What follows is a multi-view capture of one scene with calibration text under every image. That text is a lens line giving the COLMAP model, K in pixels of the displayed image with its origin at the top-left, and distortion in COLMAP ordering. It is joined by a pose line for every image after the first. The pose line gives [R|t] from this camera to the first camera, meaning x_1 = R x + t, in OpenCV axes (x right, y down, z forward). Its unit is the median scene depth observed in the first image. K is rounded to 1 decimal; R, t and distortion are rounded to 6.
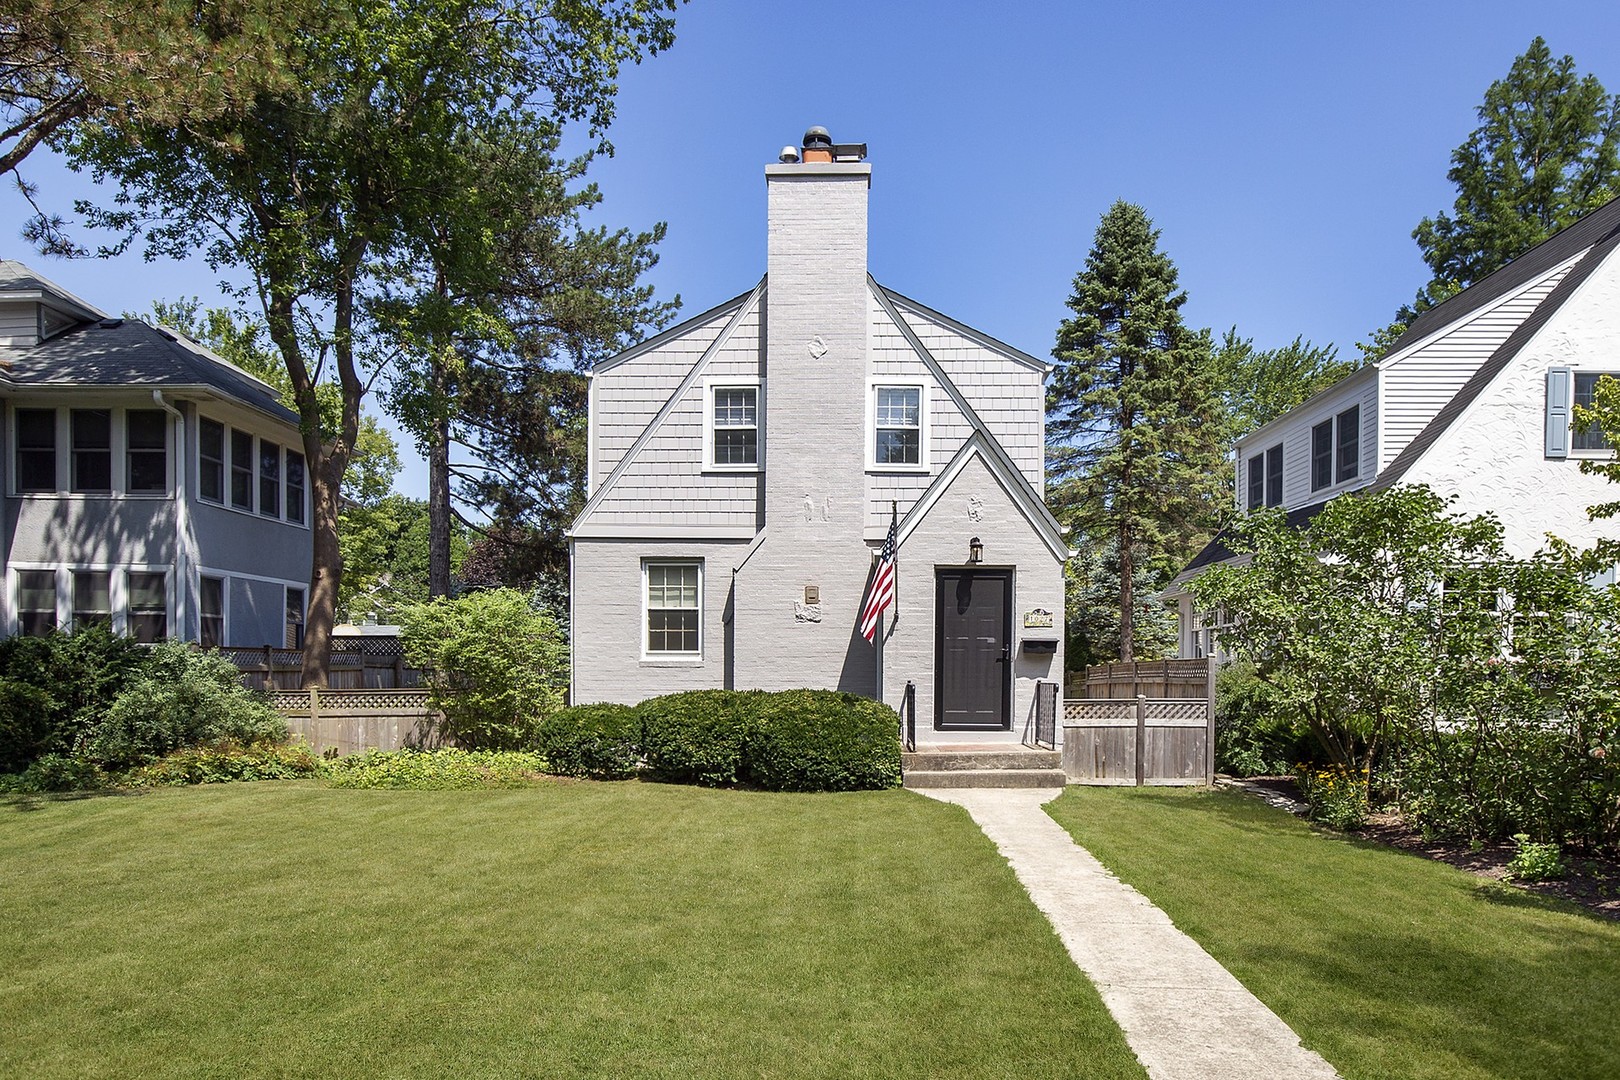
lens RADIAL K [[787.9, 0, 812.6], [0, 787.9, 585.5], [0, 0, 1]] dist [-0.004119, 0.000435]
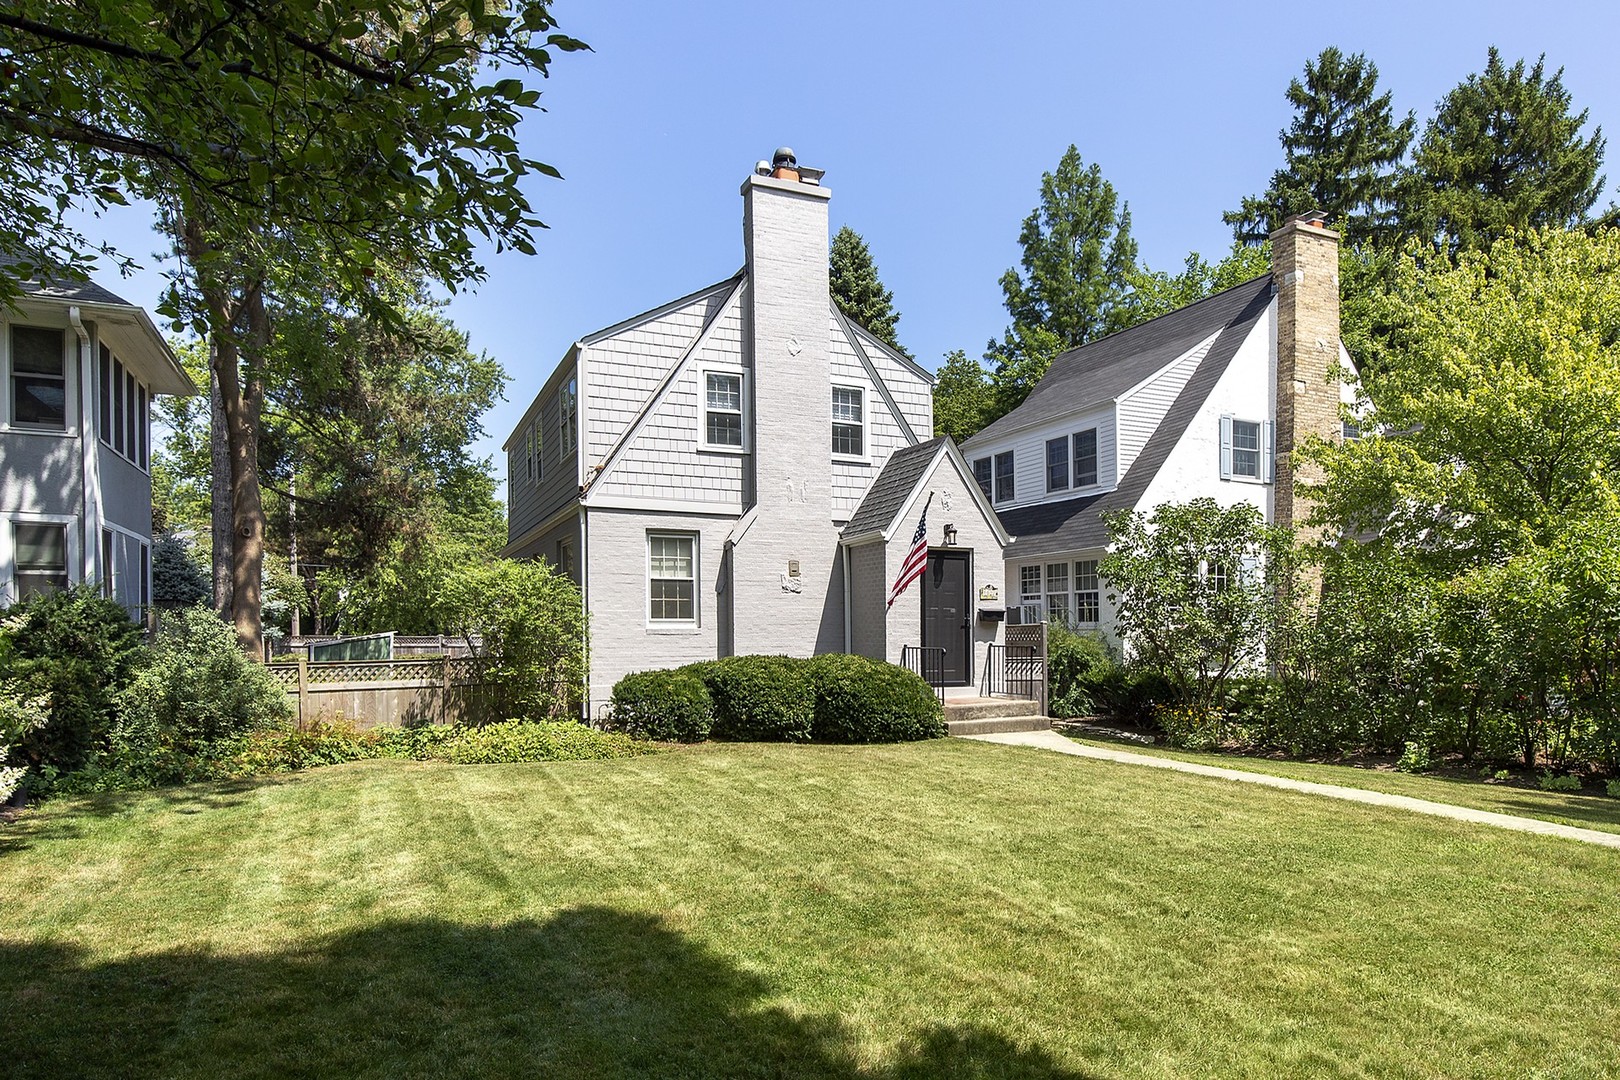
lens RADIAL K [[738.9, 0, 809.0], [0, 738.9, 541.9], [0, 0, 1]] dist [-0.009142, 0.001931]
pose [[0.945963, 0.034327, 0.322454, -0.319364], [-0.028310, 0.999327, -0.023335, -0.001743], [-0.323037, 0.012945, 0.946298, 0.009234]]
